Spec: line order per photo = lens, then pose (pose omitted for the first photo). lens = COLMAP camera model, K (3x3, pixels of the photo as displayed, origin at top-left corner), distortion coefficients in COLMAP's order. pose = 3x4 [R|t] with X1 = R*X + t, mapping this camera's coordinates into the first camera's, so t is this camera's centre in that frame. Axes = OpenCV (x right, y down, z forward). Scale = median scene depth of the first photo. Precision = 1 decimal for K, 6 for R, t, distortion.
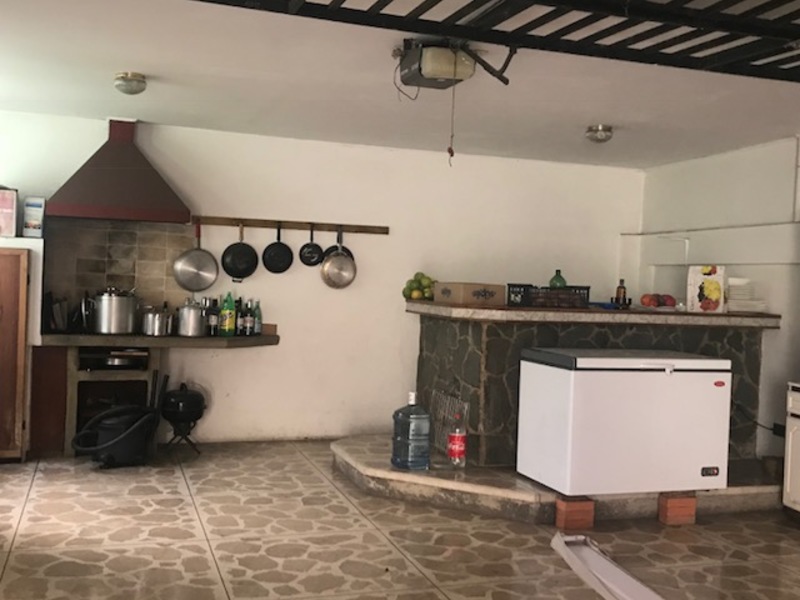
lens RADIAL K [[890.8, 0, 399.5], [0, 890.8, 299.0], [0, 0, 1]] dist [0.004344, 0.000000]
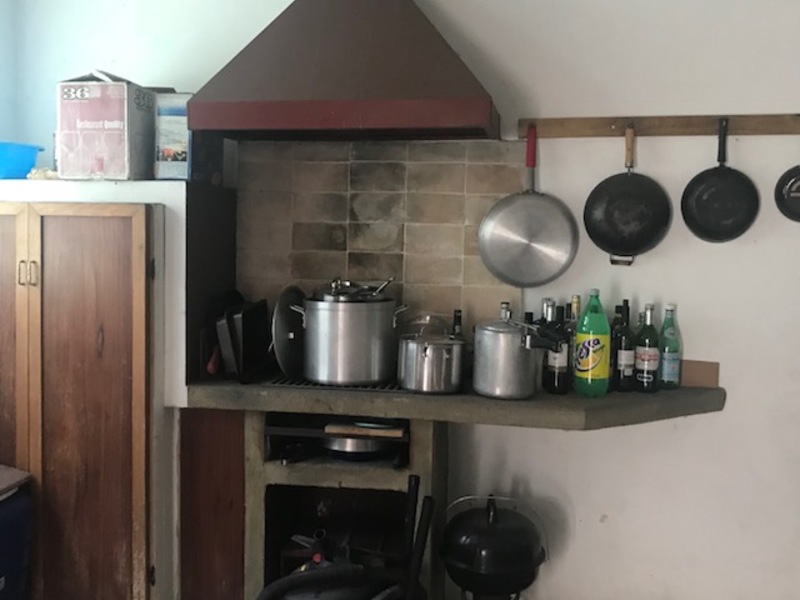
lens RADIAL K [[890.8, 0, 396.9], [0, 890.8, 284.9], [0, 0, 1]] dist [0.004344, 0.000000]
pose [[0.874498, -0.003564, -0.485016, -0.070048], [0.011059, 0.999860, 0.012593, -0.016347], [0.484903, -0.016377, 0.874415, 0.589911]]
